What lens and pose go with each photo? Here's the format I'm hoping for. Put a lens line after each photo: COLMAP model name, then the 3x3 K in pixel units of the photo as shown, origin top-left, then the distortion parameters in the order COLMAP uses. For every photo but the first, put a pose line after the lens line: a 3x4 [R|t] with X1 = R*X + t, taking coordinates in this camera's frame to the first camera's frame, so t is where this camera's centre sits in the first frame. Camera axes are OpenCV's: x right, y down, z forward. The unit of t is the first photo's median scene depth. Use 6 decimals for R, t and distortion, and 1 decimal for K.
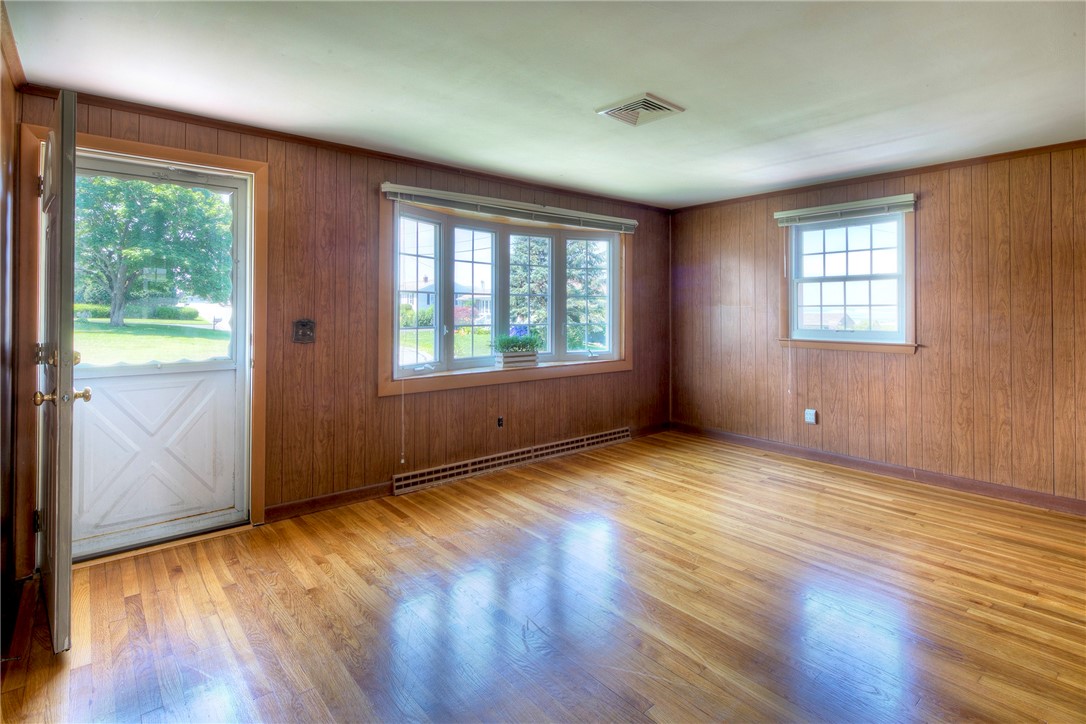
lens RADIAL K [[534.8, 0, 536.1], [0, 534.8, 362.5], [0, 0, 1]] dist [0.004724, 0.000448]
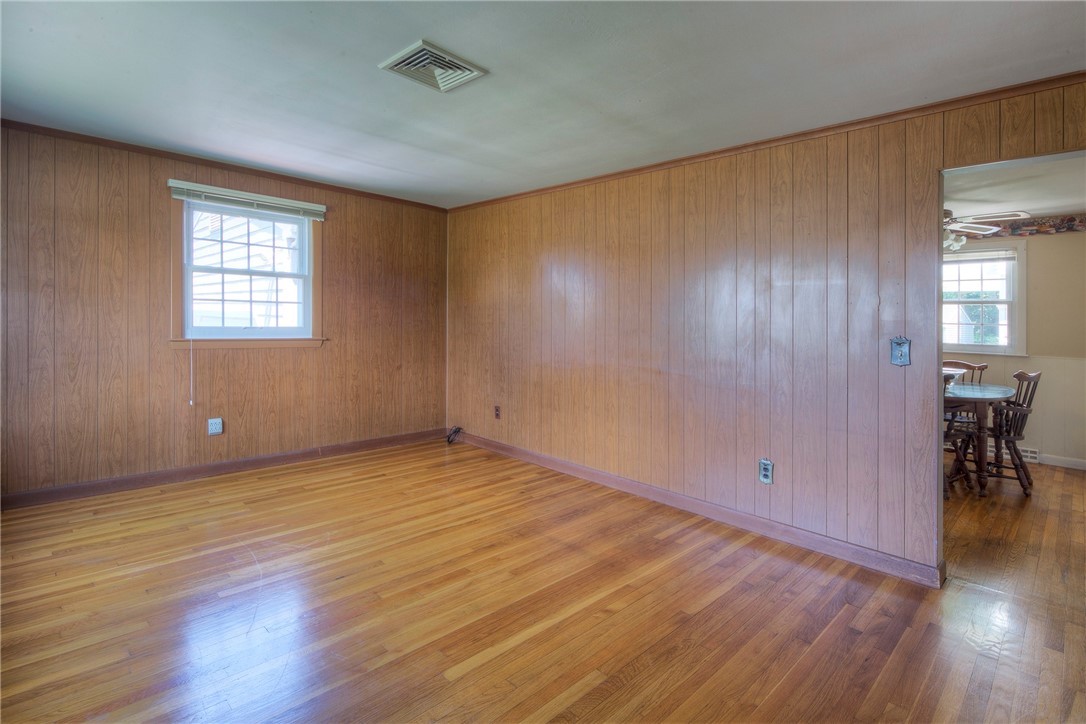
lens RADIAL K [[534.8, 0, 535.8], [0, 534.8, 360.9], [0, 0, 1]] dist [0.004724, 0.000448]
pose [[-0.084370, -0.083709, 0.992912, -0.429422], [0.069438, 0.993549, 0.089663, -0.052404], [-0.994012, 0.076511, -0.078013, 0.594018]]
